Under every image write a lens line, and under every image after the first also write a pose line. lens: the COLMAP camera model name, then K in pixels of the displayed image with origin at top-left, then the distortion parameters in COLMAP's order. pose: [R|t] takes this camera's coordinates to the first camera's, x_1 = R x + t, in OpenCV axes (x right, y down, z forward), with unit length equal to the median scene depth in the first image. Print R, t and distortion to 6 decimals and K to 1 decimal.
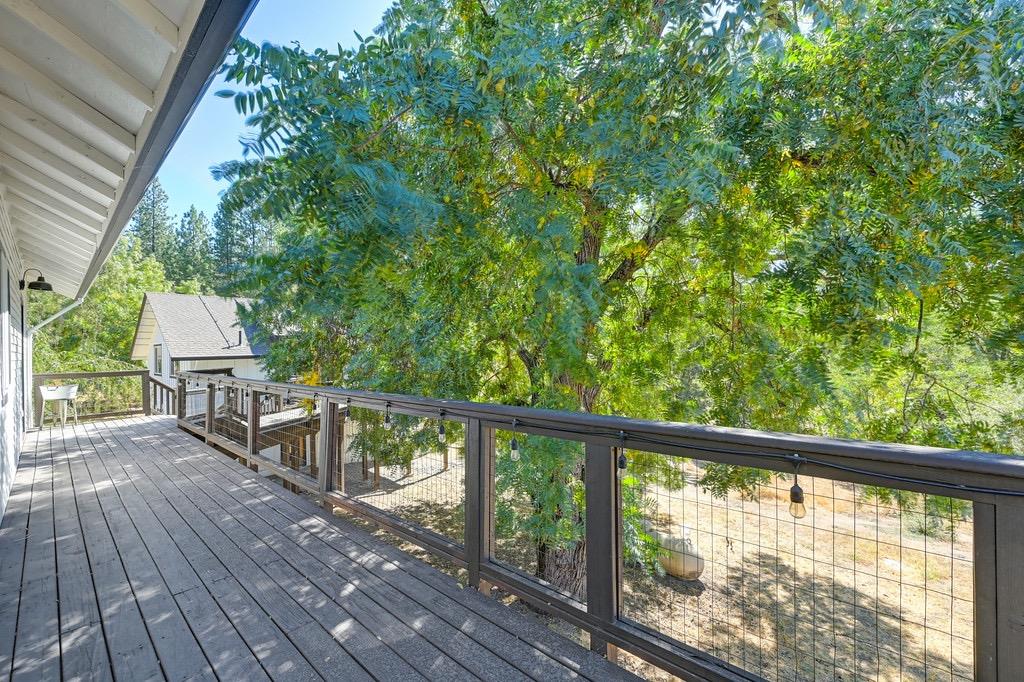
lens RADIAL K [[421.9, 0, 515.1], [0, 421.9, 346.8], [0, 0, 1]] dist [-0.001071, -0.000134]
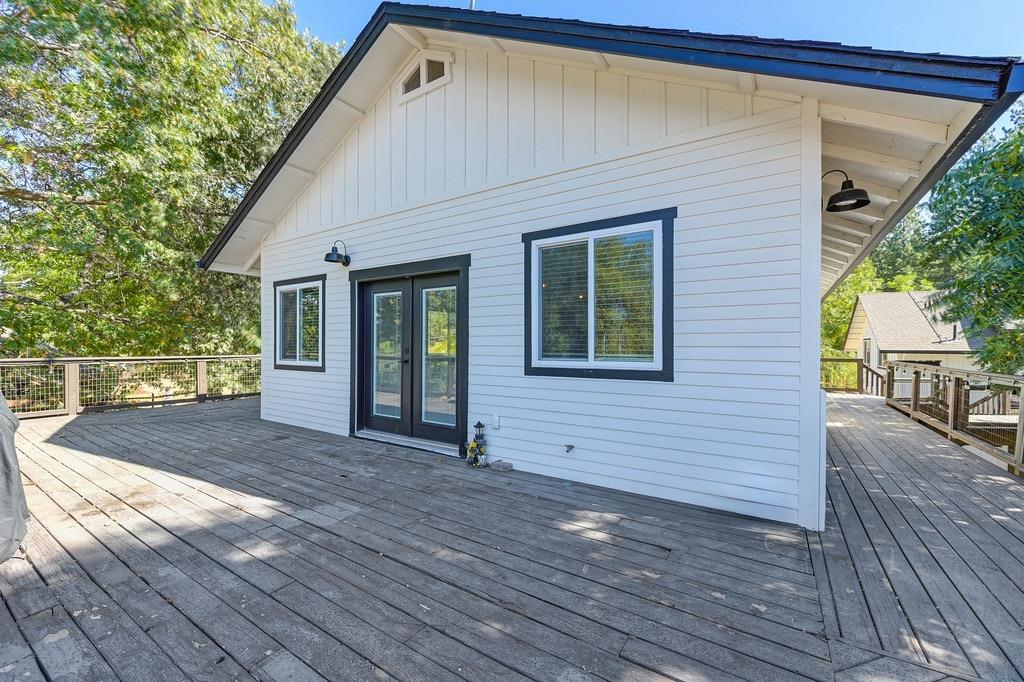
lens RADIAL K [[405.9, 0, 514.1], [0, 405.9, 343.4], [0, 0, 1]] dist [-0.002429, -0.000229]
pose [[0.155350, 0.016292, -0.987725, 0.172901], [-0.010129, 0.999838, 0.014899, 0.001848], [0.987807, 0.007691, 0.155490, -0.227526]]
